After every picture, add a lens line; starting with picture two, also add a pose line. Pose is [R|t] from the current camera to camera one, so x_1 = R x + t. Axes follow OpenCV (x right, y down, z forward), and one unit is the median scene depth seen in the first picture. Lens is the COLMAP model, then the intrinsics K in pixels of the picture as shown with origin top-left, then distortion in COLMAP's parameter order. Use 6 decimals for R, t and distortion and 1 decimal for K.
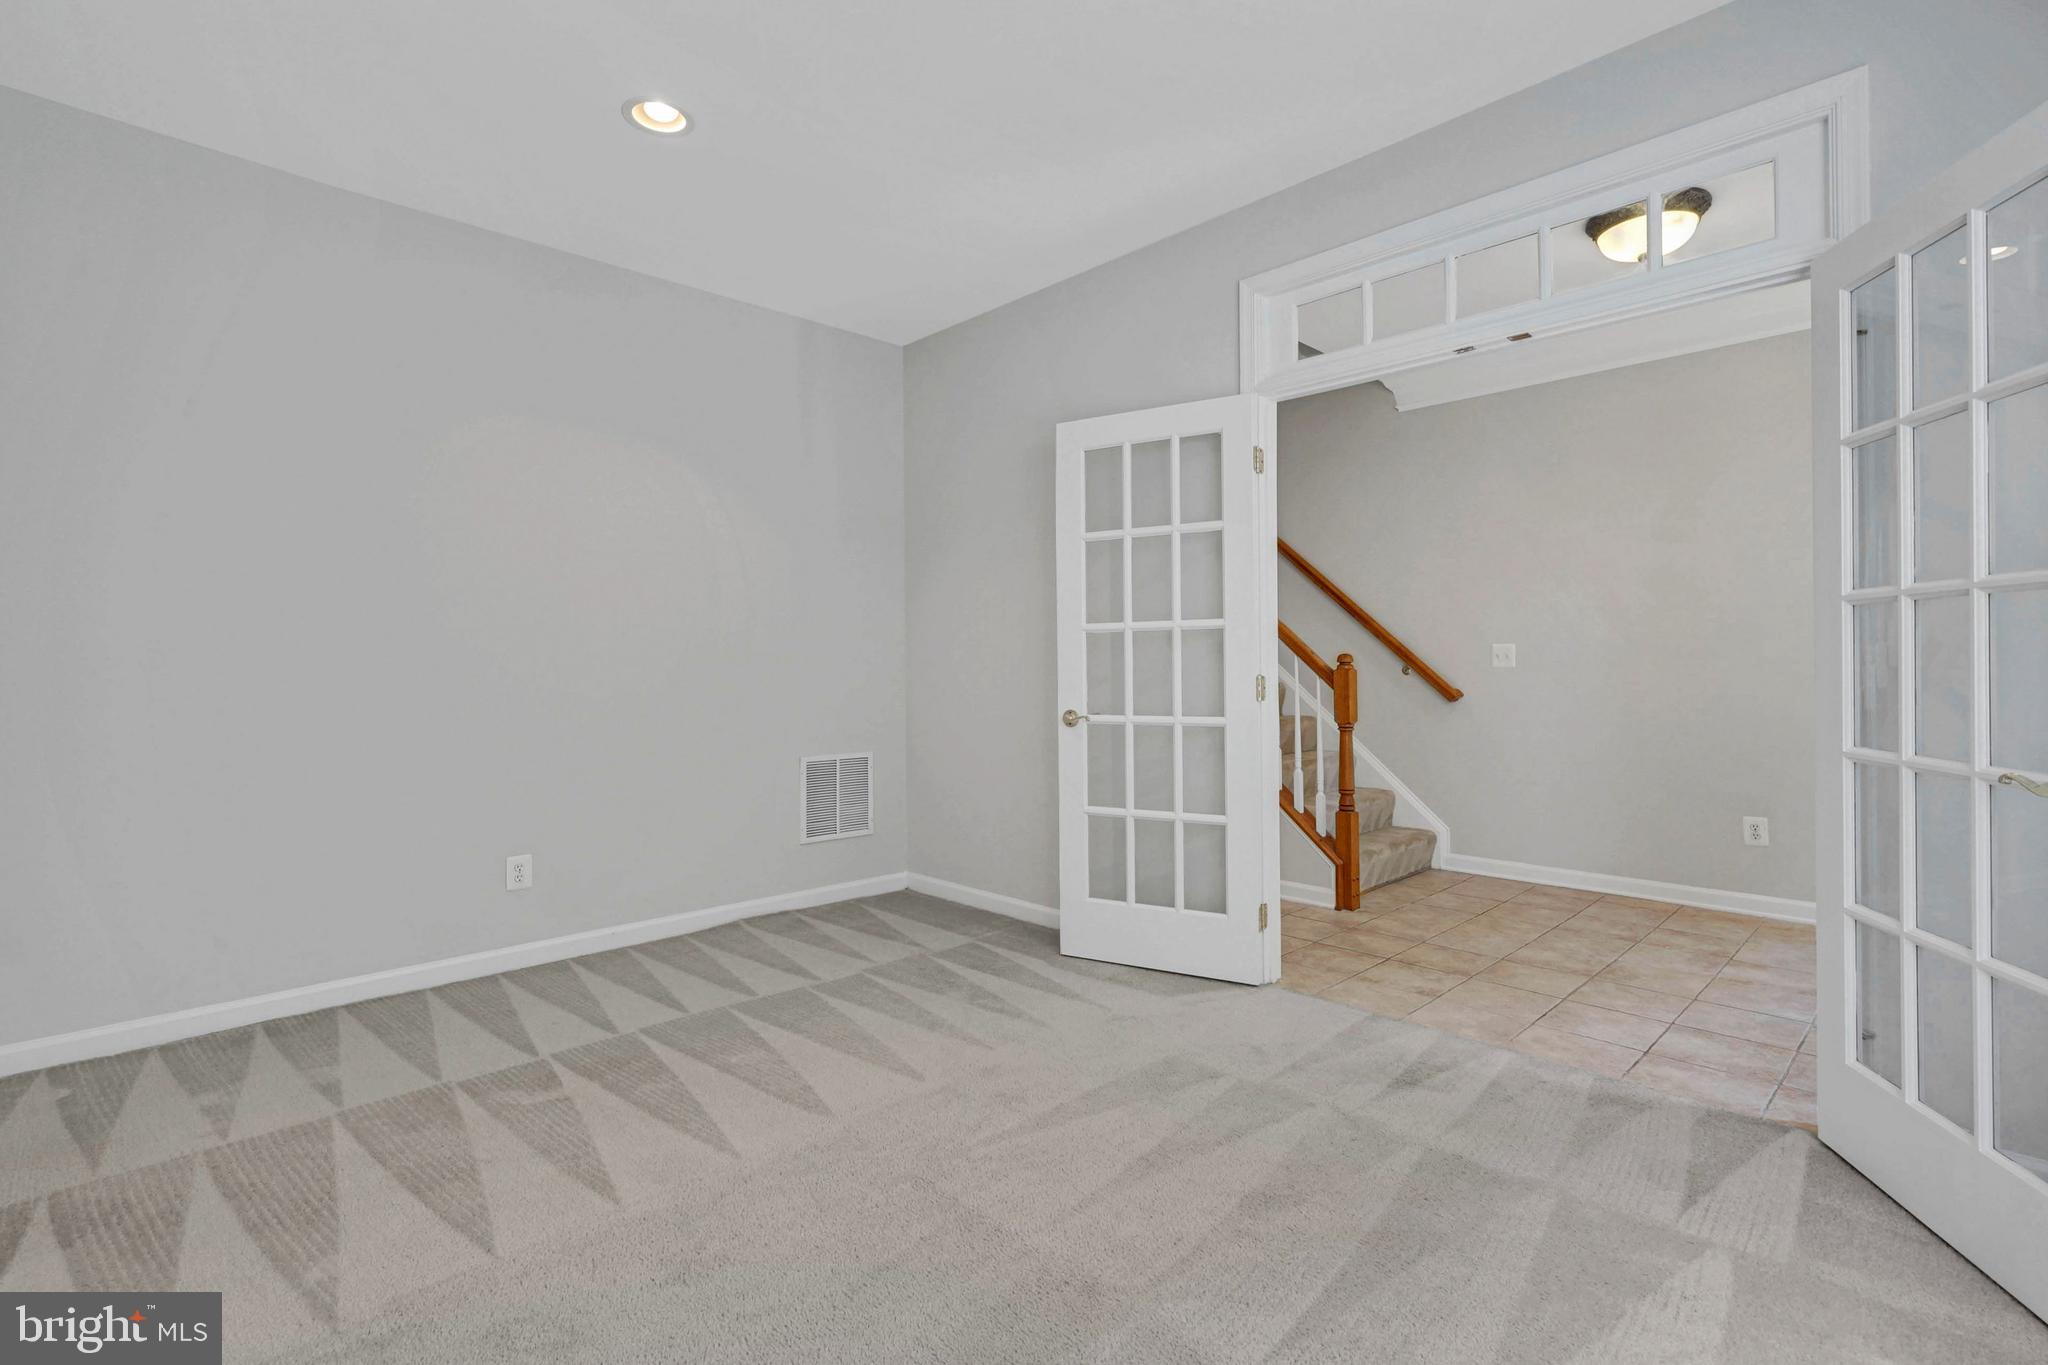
lens RADIAL K [[924.9, 0, 1058.0], [0, 924.9, 682.0], [0, 0, 1]] dist [0.000487, 0.000121]
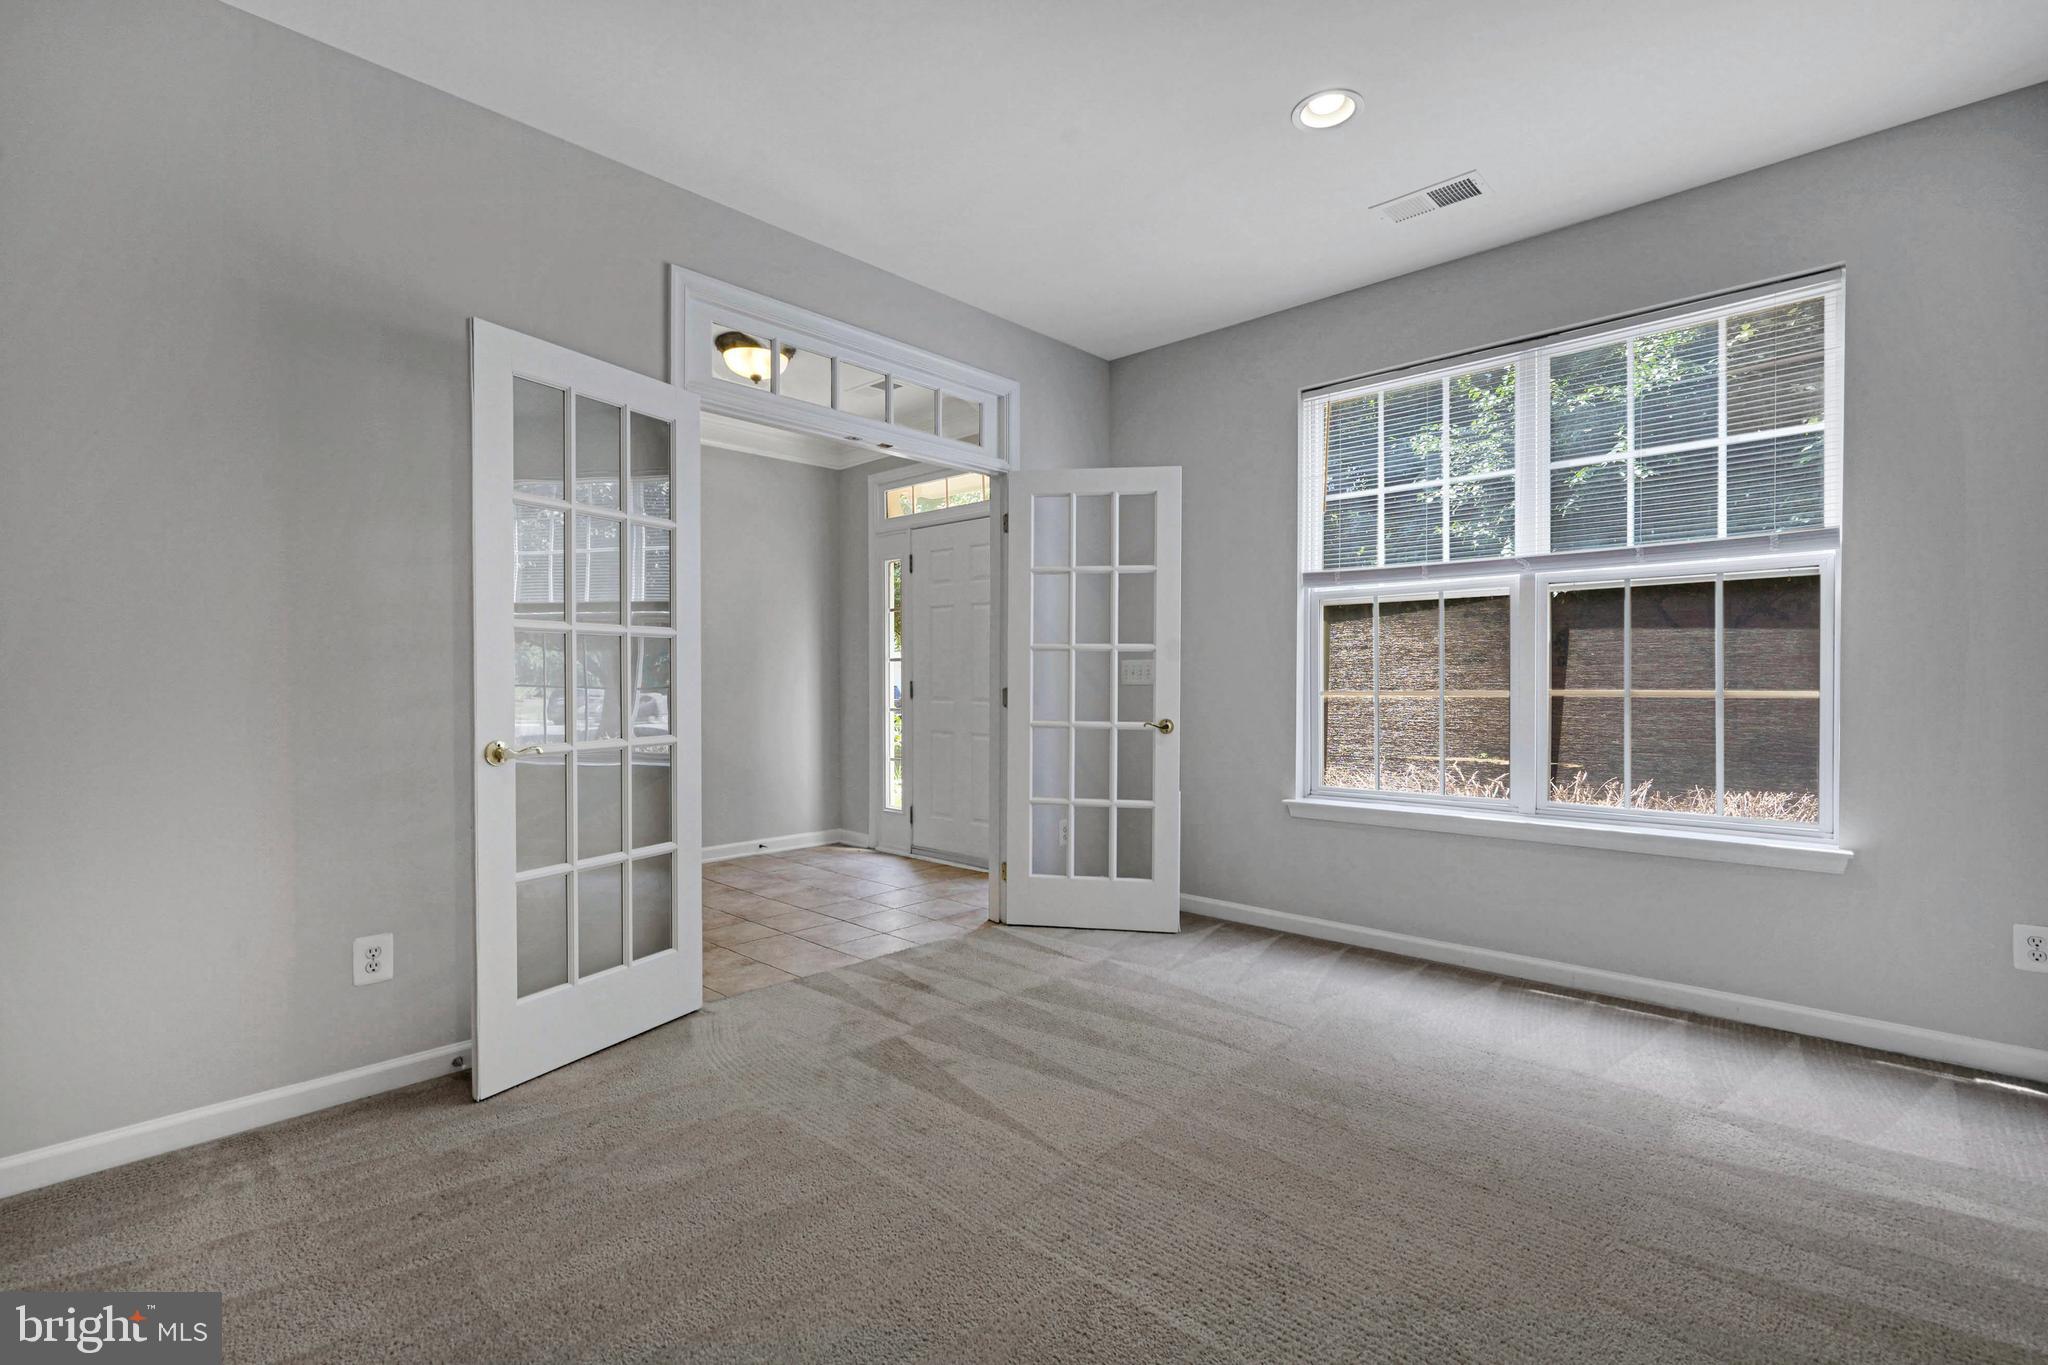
lens RADIAL K [[942.9, 0, 1022.9], [0, 942.9, 679.4], [0, 0, 1]] dist [0.000131, 0.000475]
pose [[-0.042044, 0.001920, 0.999114, -0.824426], [-0.004064, 0.999990, -0.002093, -0.017559], [-0.999108, -0.004148, -0.042036, 0.735911]]
